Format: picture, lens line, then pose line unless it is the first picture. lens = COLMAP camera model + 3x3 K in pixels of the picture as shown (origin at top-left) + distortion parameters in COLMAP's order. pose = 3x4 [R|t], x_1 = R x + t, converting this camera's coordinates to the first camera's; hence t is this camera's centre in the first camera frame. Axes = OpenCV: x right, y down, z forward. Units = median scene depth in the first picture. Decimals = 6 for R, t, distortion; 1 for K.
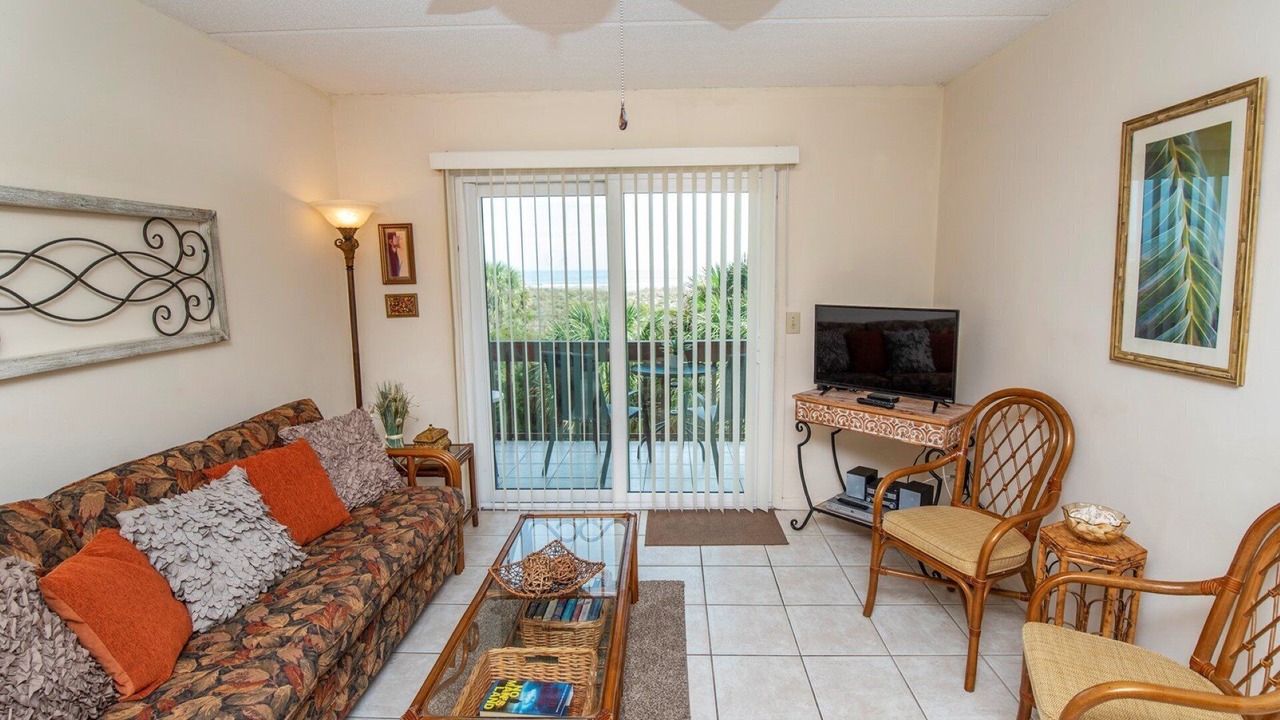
lens RADIAL K [[592.5, 0, 656.9], [0, 592.5, 344.6], [0, 0, 1]] dist [-0.015528, -0.000802]
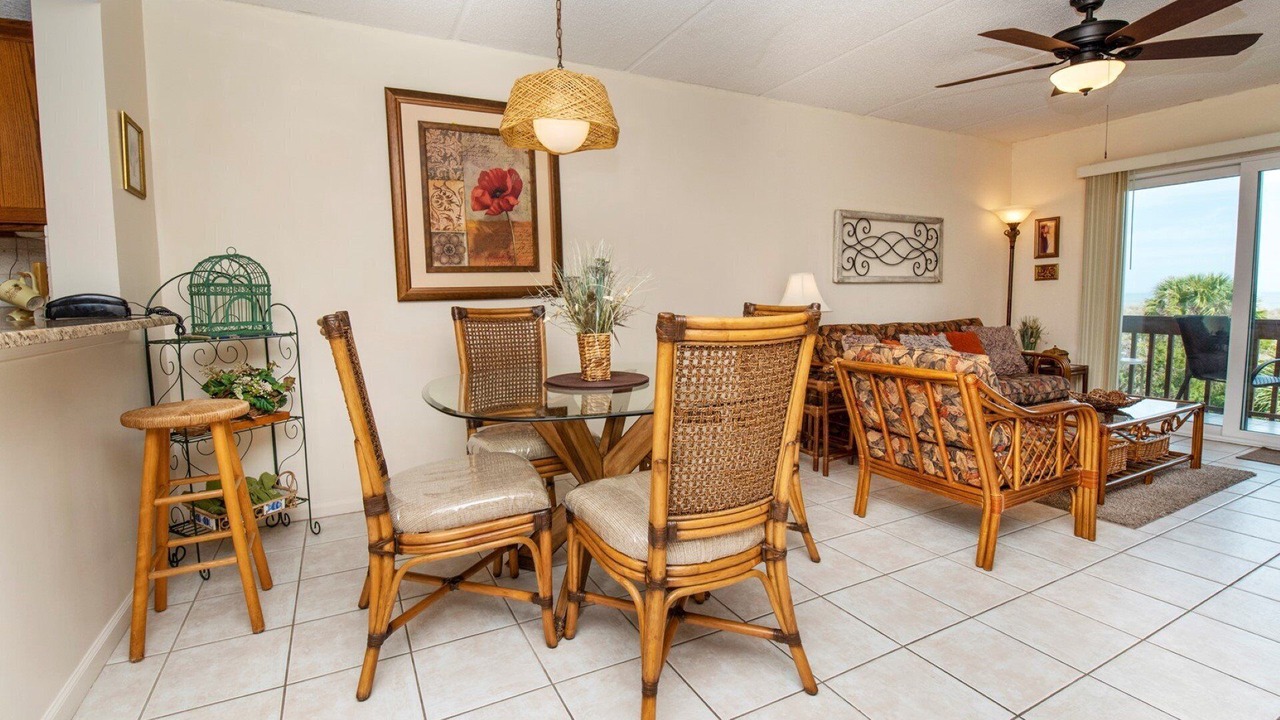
lens RADIAL K [[569.3, 0, 624.5], [0, 569.3, 347.1], [0, 0, 1]] dist [-0.002077, -0.011867]
pose [[0.465277, 0.078058, -0.881717, 0.457674], [-0.104376, 0.993993, 0.032919, 0.243170], [0.878990, 0.076714, 0.470629, -0.783211]]
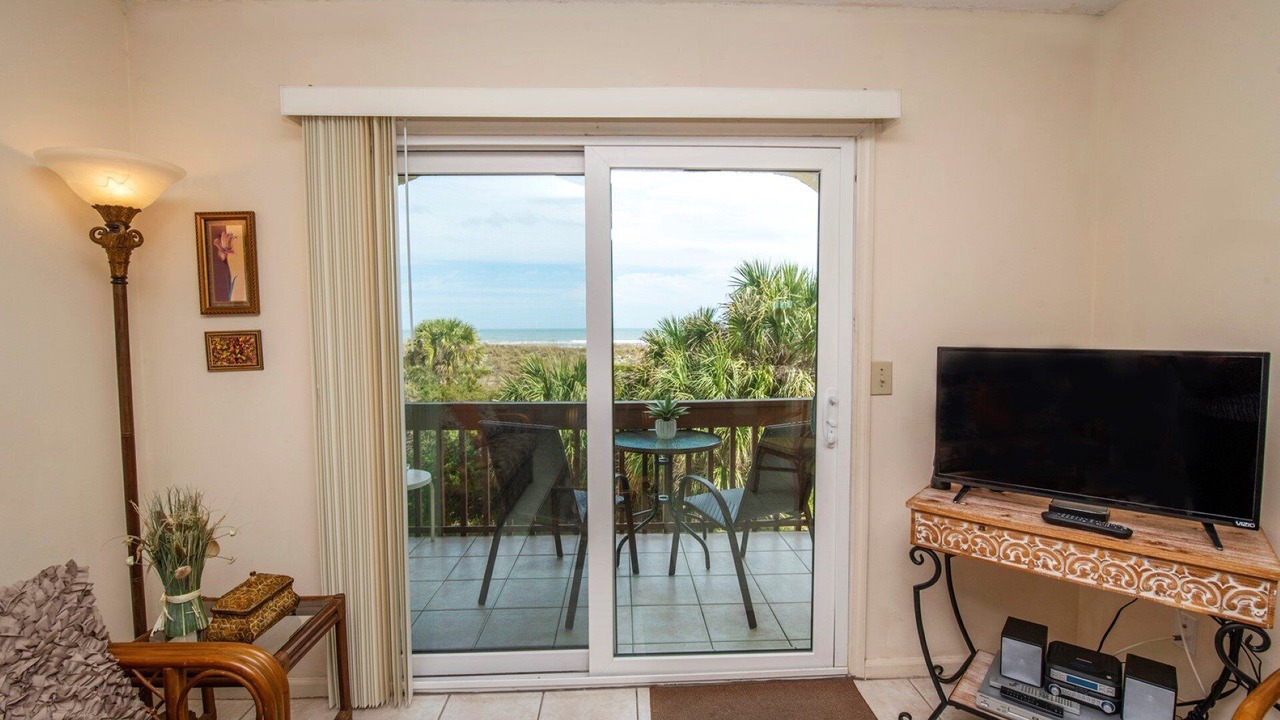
lens RADIAL K [[548.4, 0, 644.1], [0, 548.4, 355.5], [0, 0, 1]] dist [-0.001960, -0.012183]
pose [[0.997645, 0.000569, 0.068580, -0.079282], [0.004753, 0.996987, -0.077417, -0.022105], [-0.068417, 0.077561, 0.994637, 0.561755]]
